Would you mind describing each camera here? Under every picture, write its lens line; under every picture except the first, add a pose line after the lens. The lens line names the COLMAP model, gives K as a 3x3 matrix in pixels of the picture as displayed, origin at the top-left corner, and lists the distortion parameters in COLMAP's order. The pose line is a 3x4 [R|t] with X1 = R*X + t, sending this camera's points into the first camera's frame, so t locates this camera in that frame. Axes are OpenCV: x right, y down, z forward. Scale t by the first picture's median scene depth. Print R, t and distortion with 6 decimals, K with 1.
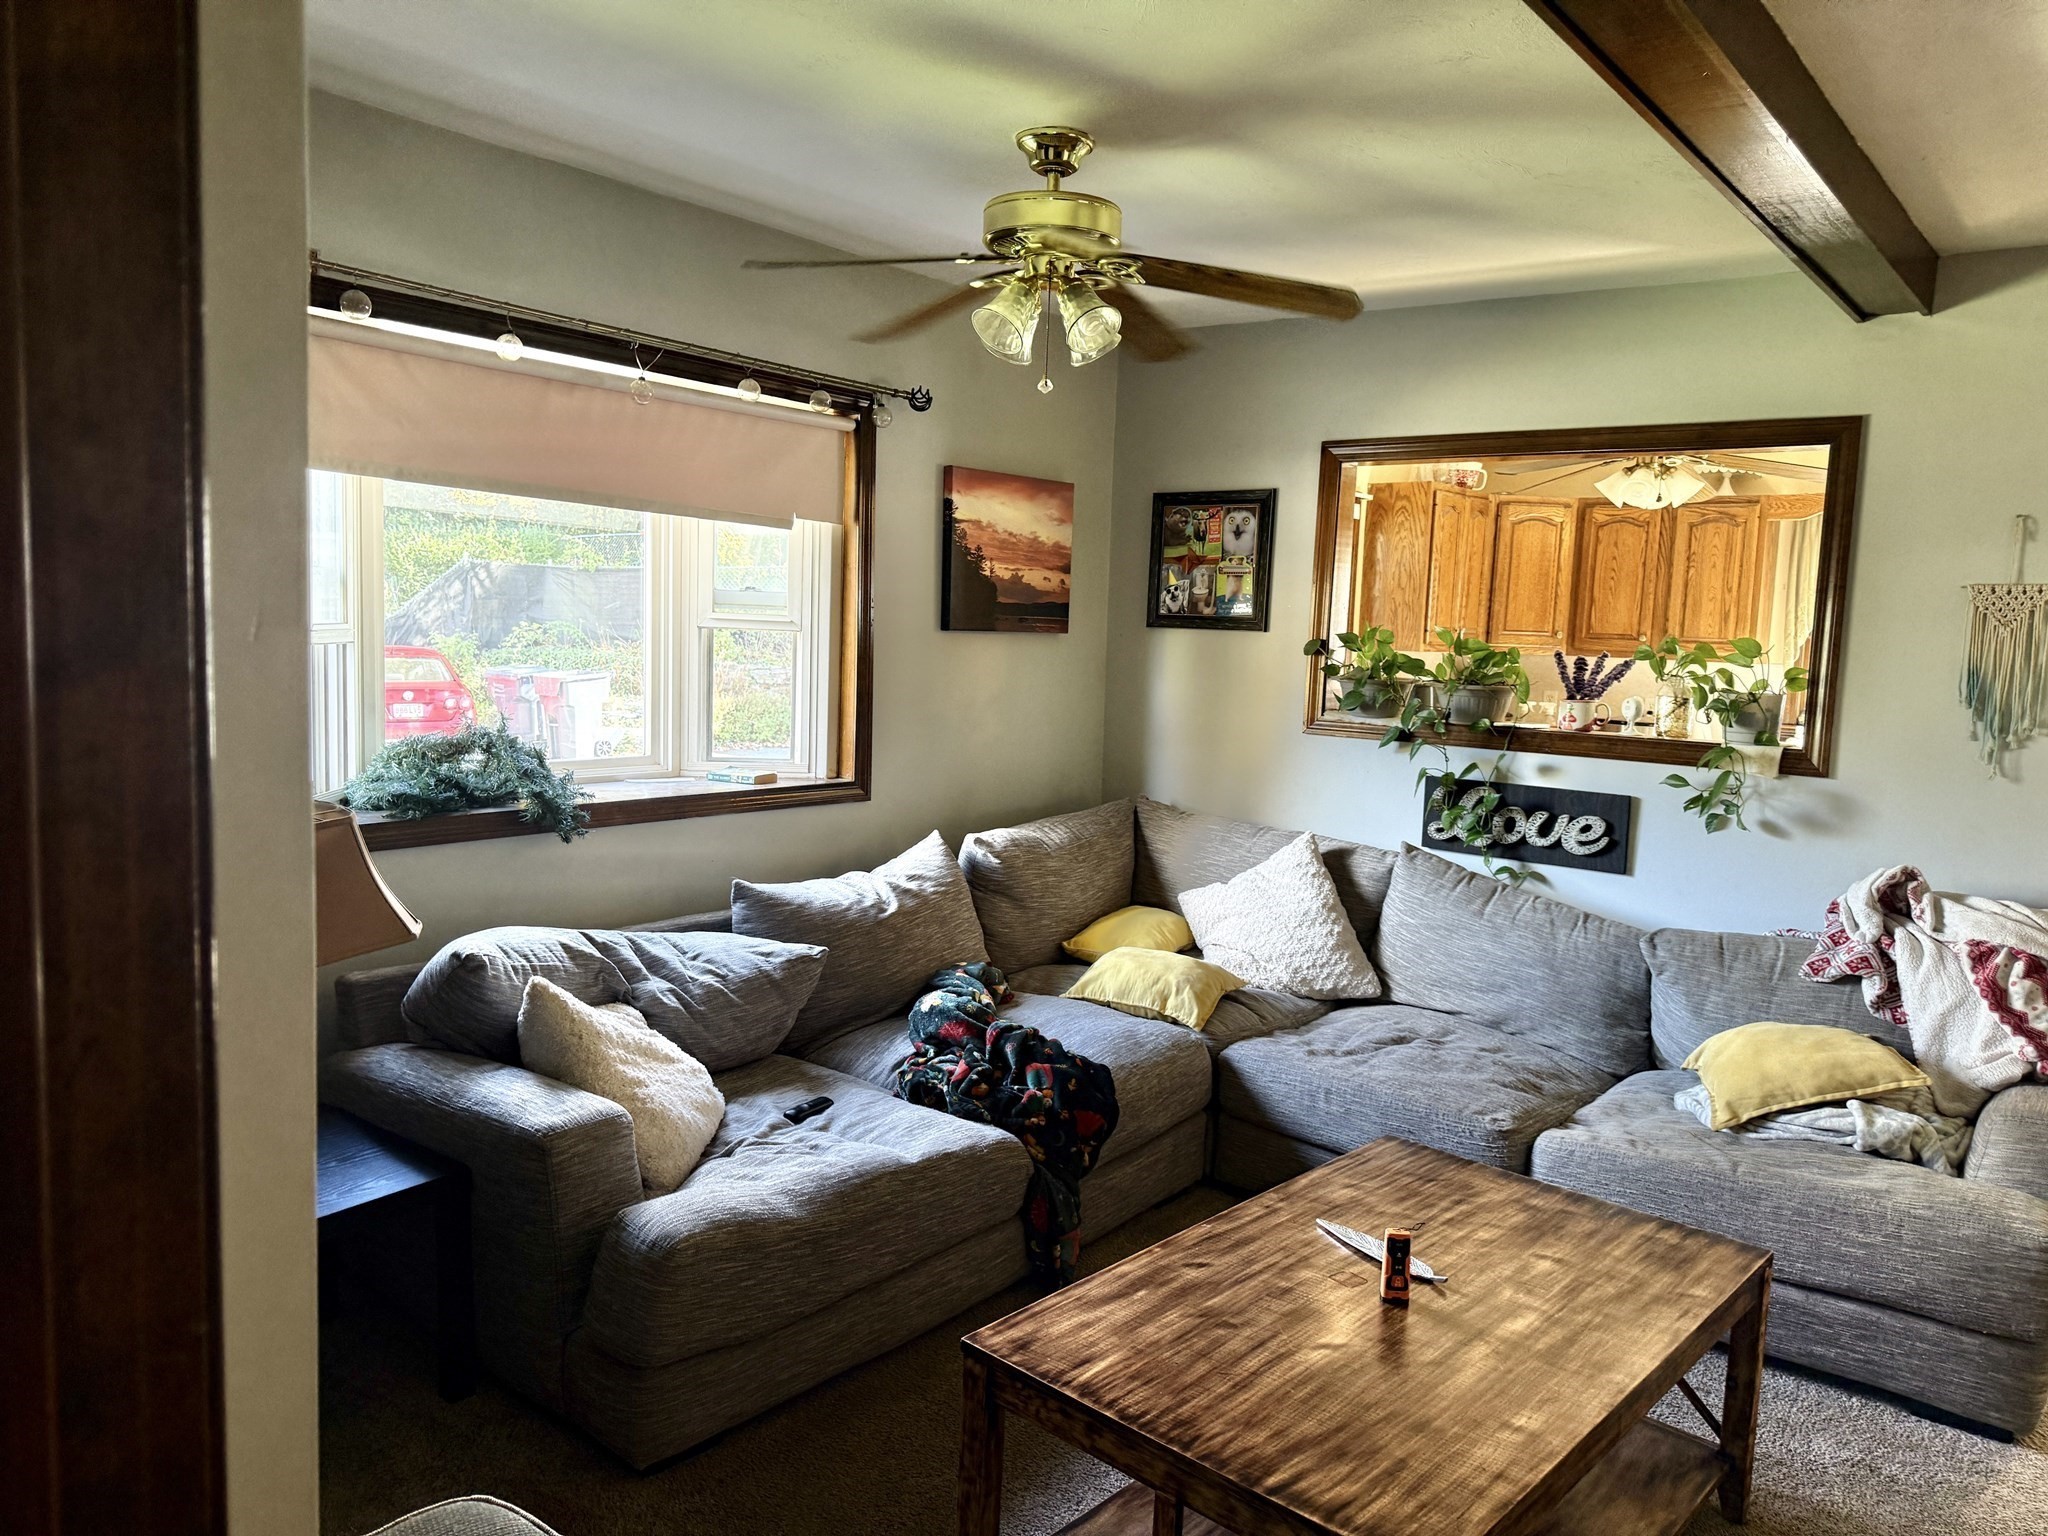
lens RADIAL K [[1426.5, 0, 1024.0], [0, 1426.5, 768.0], [0, 0, 1]] dist [0.048452, -0.069764]
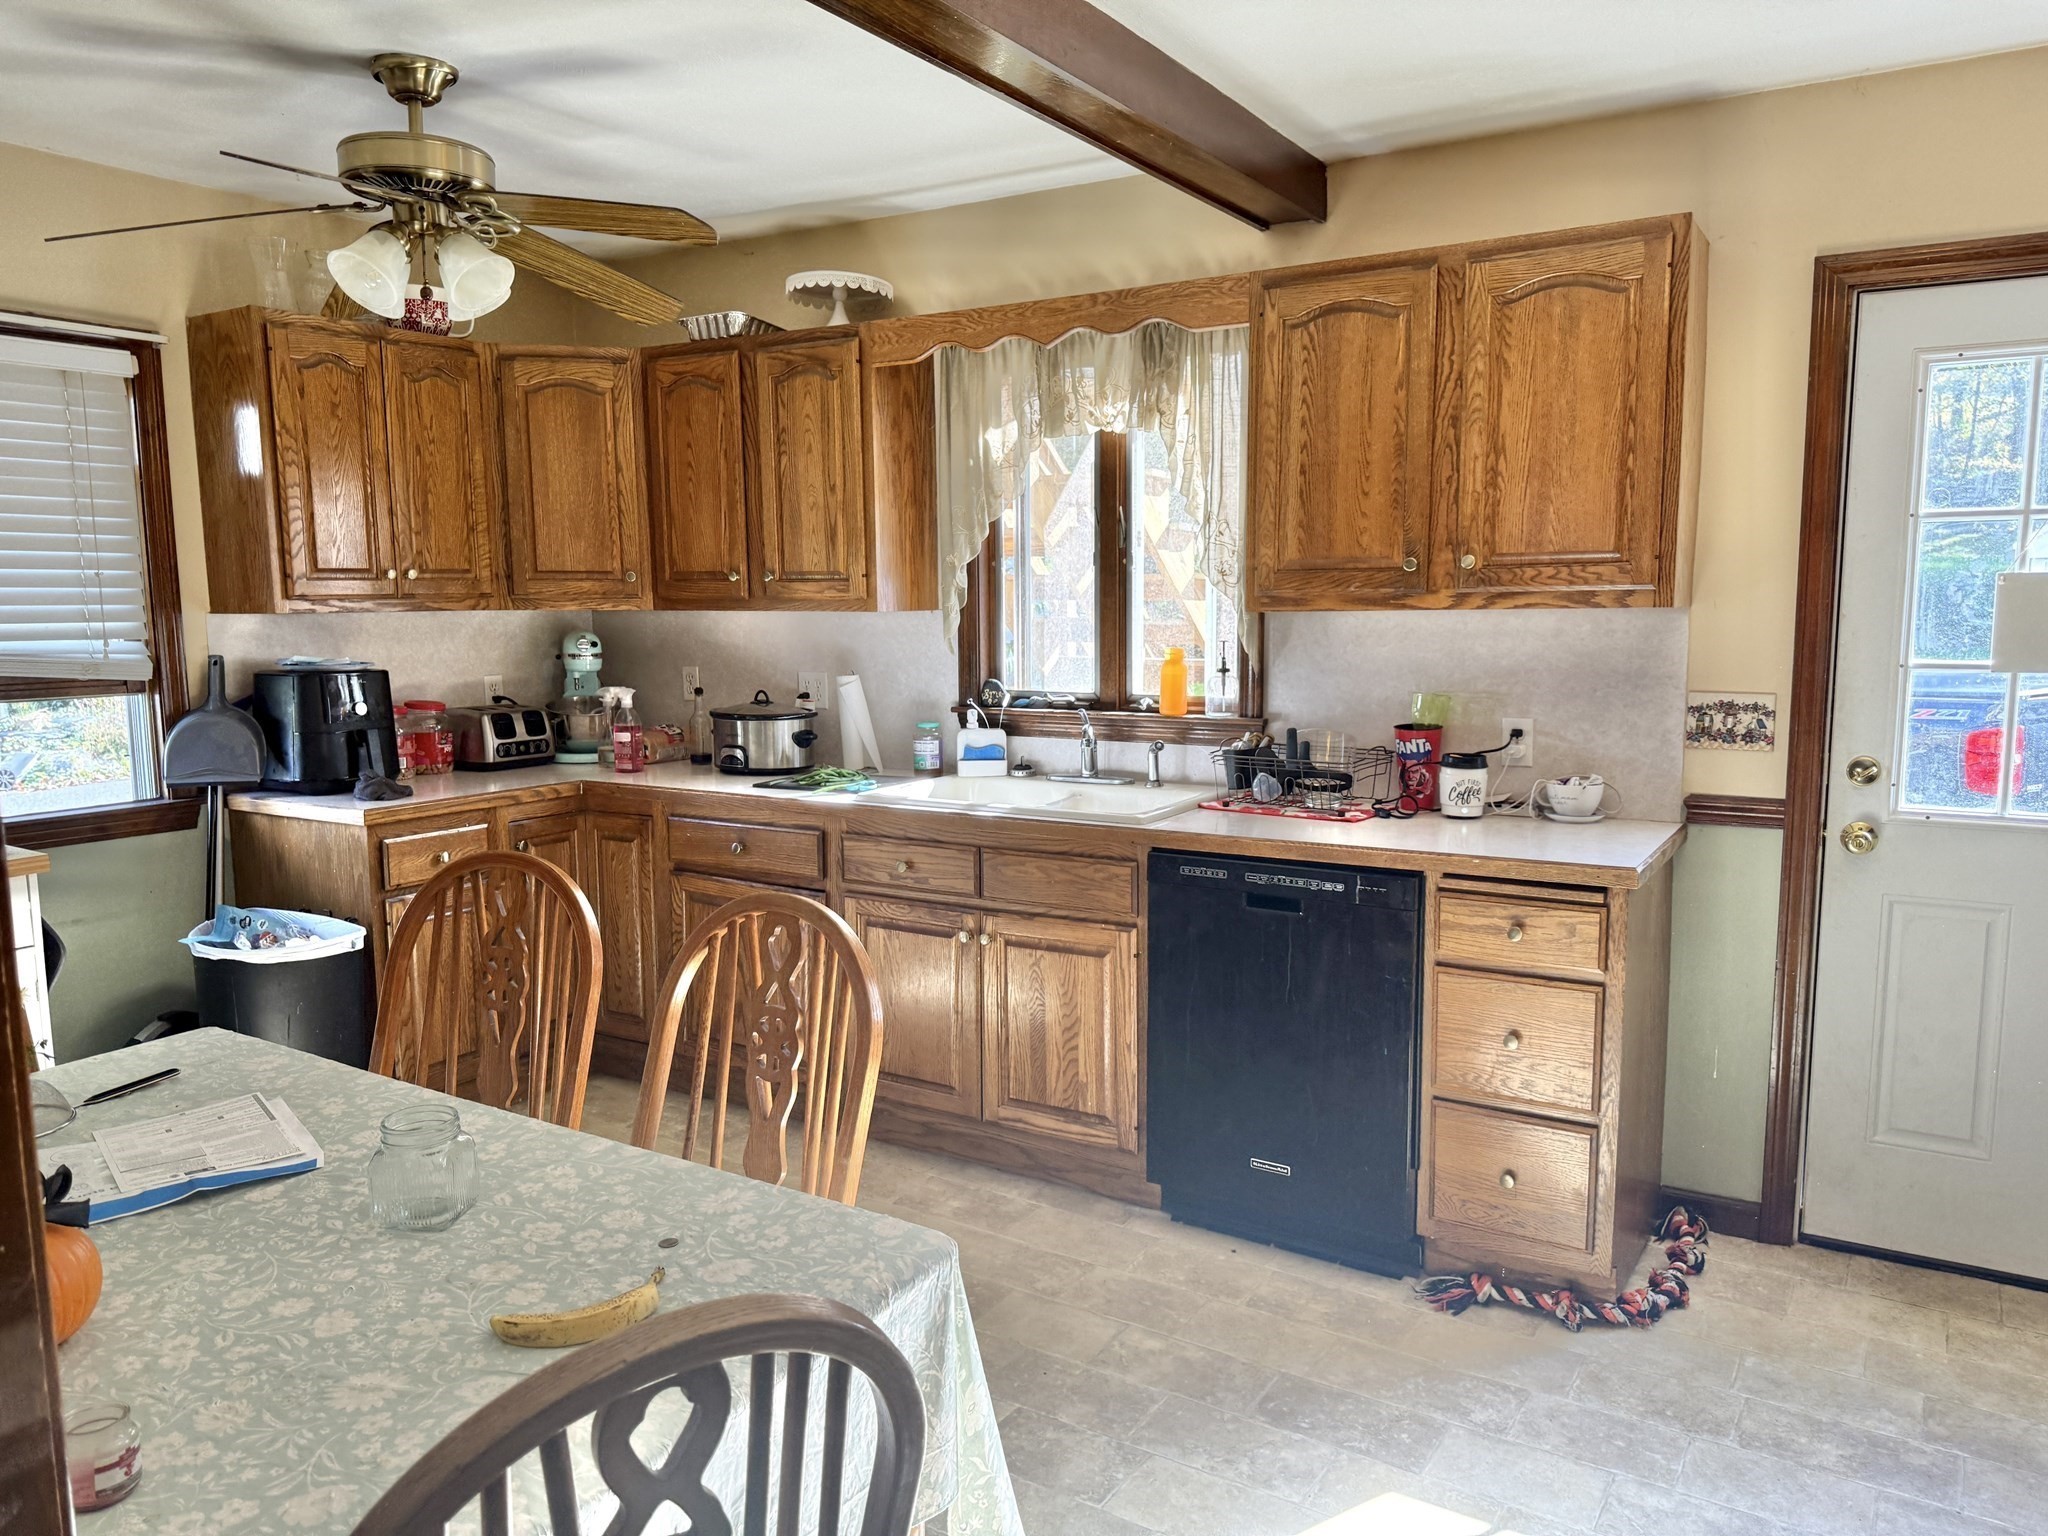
lens RADIAL K [[1473.5, 0, 993.7], [0, 1473.5, 797.6], [0, 0, 1]] dist [0.041175, -0.051593]
pose [[0.990303, -0.067243, 0.121569, 0.413565], [0.062312, 0.997090, 0.043922, -0.016316], [-0.124169, -0.035921, 0.991611, 0.332828]]
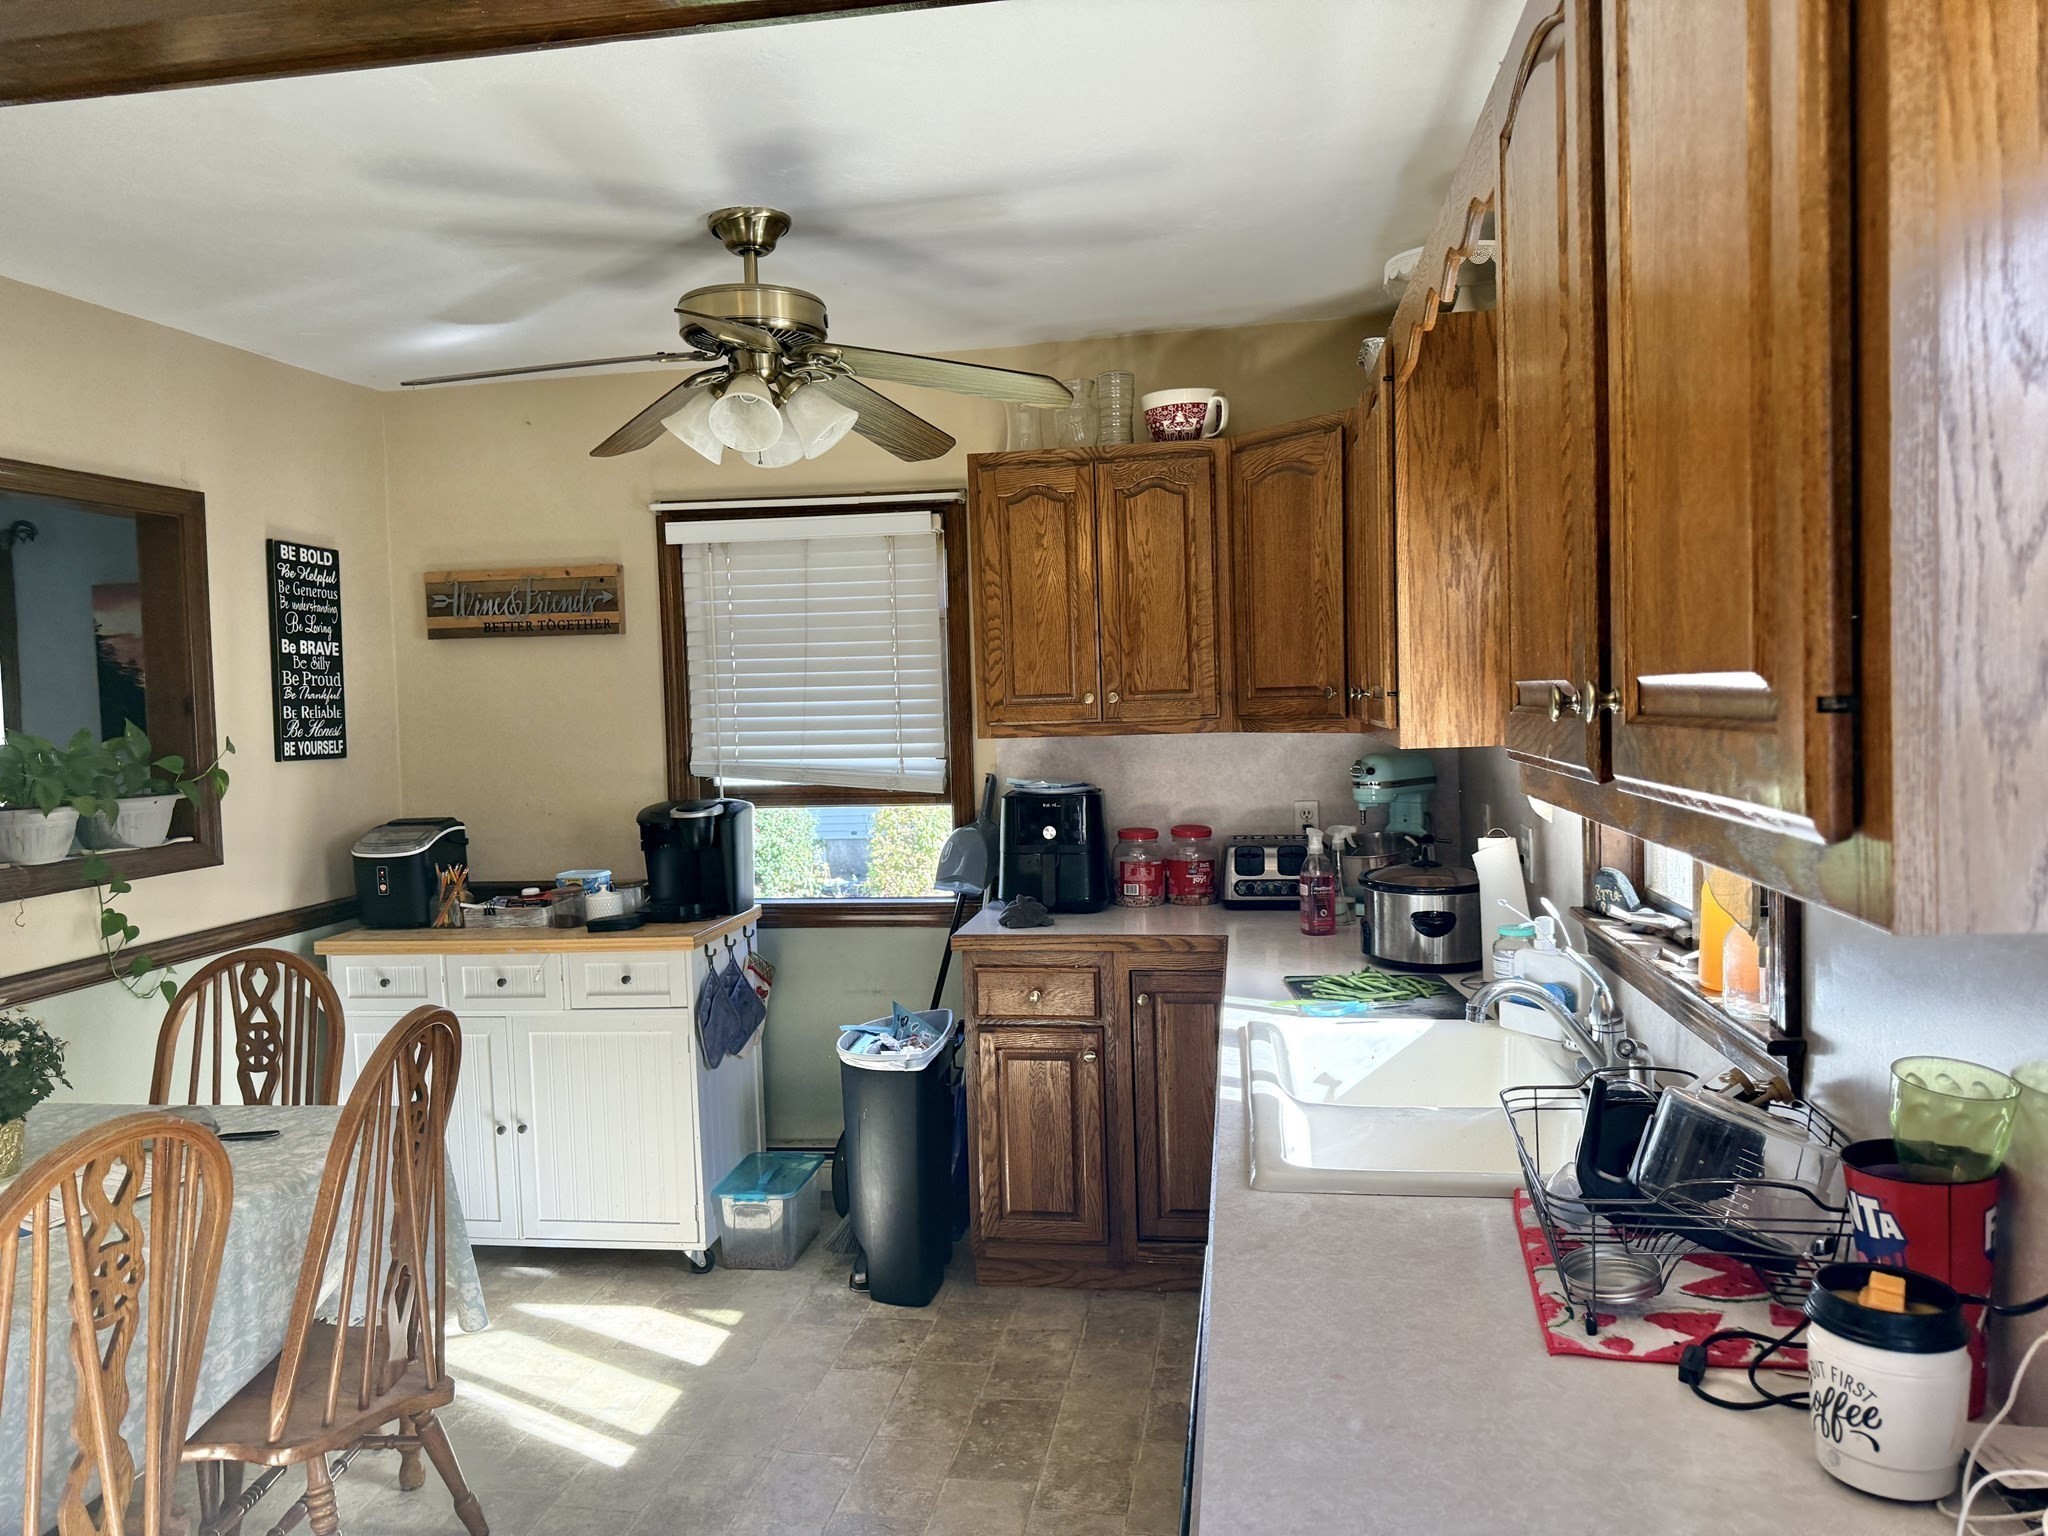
lens RADIAL K [[1442.2, 0, 1024.0], [0, 1442.2, 768.0], [0, 0, 1]] dist [0.138880, -0.171162]
pose [[0.502209, -0.013940, -0.864634, 0.707328], [-0.035268, 0.998708, -0.036586, -0.043368], [0.864027, 0.048868, 0.501068, 0.628294]]
